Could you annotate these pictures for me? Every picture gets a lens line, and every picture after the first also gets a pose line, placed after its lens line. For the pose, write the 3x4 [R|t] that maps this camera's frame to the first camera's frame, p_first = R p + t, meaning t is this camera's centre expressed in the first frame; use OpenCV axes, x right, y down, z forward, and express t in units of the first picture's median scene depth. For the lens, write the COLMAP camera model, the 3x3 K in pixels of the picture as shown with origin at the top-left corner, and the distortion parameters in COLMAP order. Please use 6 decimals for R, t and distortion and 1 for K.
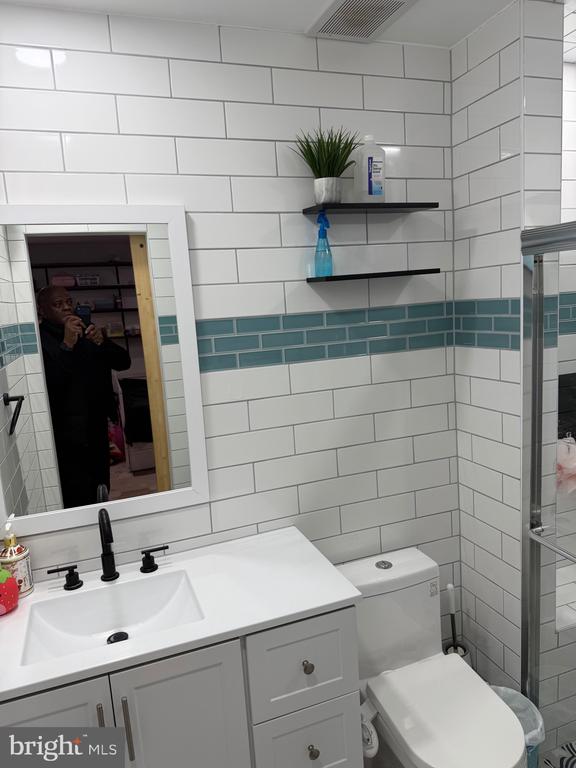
lens RADIAL K [[544.7, 0, 280.4], [0, 544.7, 386.6], [0, 0, 1]] dist [0.066287, -0.087205]
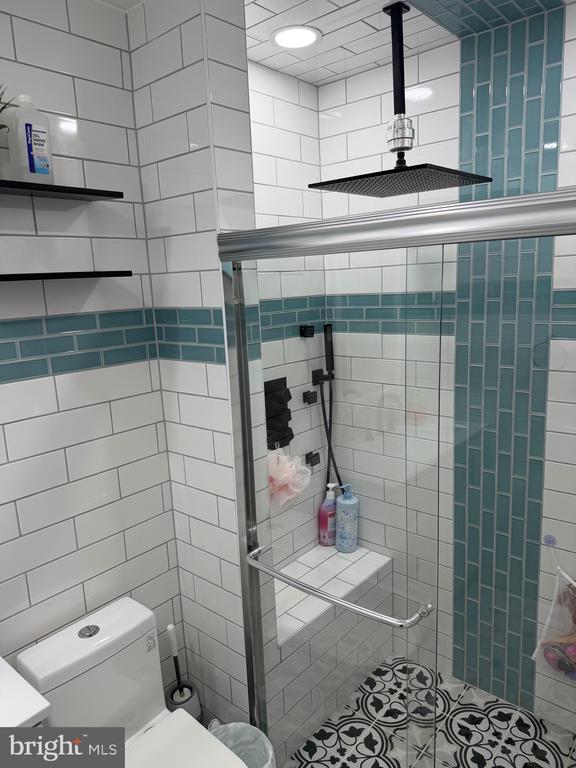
lens RADIAL K [[544.7, 0, 284.8], [0, 544.7, 382.5], [0, 0, 1]] dist [0.066287, -0.087205]
pose [[0.869829, -0.067968, 0.488649, 0.068531], [0.063724, 0.997646, 0.025333, -0.049287], [-0.489220, 0.009103, 0.872113, 0.145086]]
